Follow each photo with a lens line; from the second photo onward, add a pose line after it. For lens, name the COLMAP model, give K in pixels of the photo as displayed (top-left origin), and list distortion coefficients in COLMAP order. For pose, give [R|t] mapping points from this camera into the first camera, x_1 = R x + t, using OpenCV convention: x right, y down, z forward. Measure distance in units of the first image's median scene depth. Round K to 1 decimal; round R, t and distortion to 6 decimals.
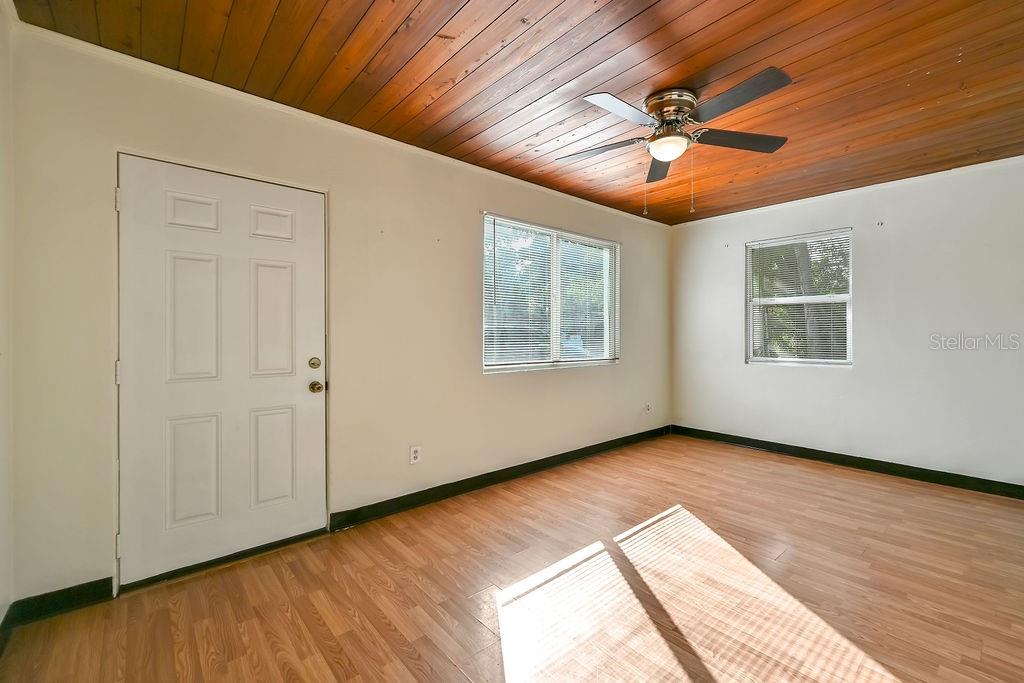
lens RADIAL K [[433.8, 0, 504.0], [0, 433.8, 333.6], [0, 0, 1]] dist [-0.001858, -0.000259]
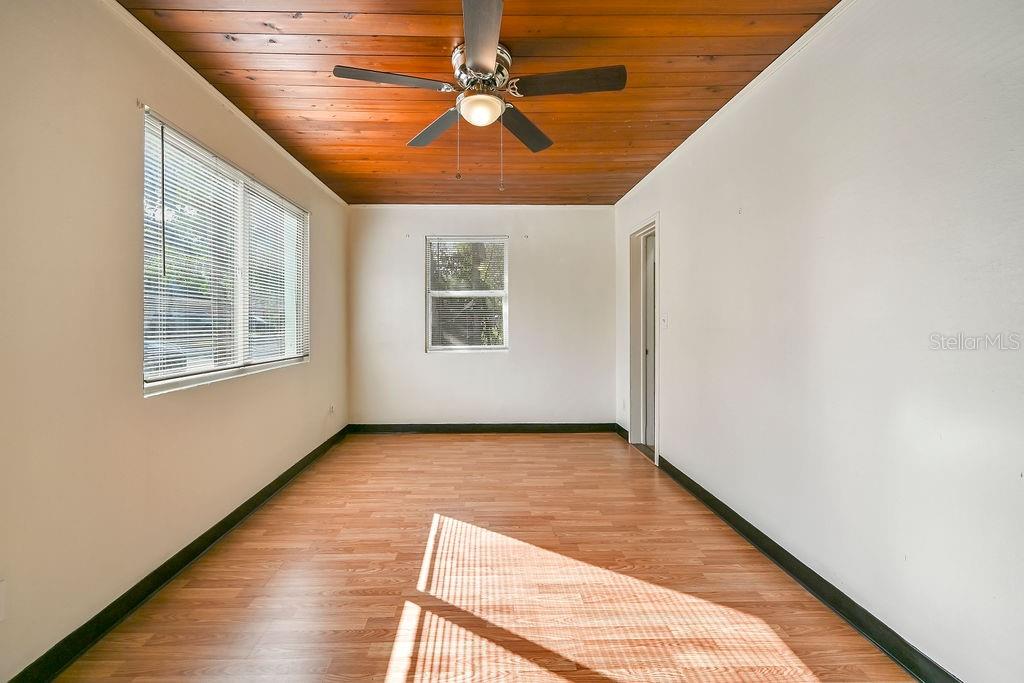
lens RADIAL K [[433.8, 0, 497.1], [0, 433.8, 324.8], [0, 0, 1]] dist [-0.001858, -0.000259]
pose [[0.632344, -0.005484, 0.774668, -0.160373], [0.004539, 0.999984, 0.003373, -0.000528], [-0.774674, 0.001384, 0.632359, 0.251124]]
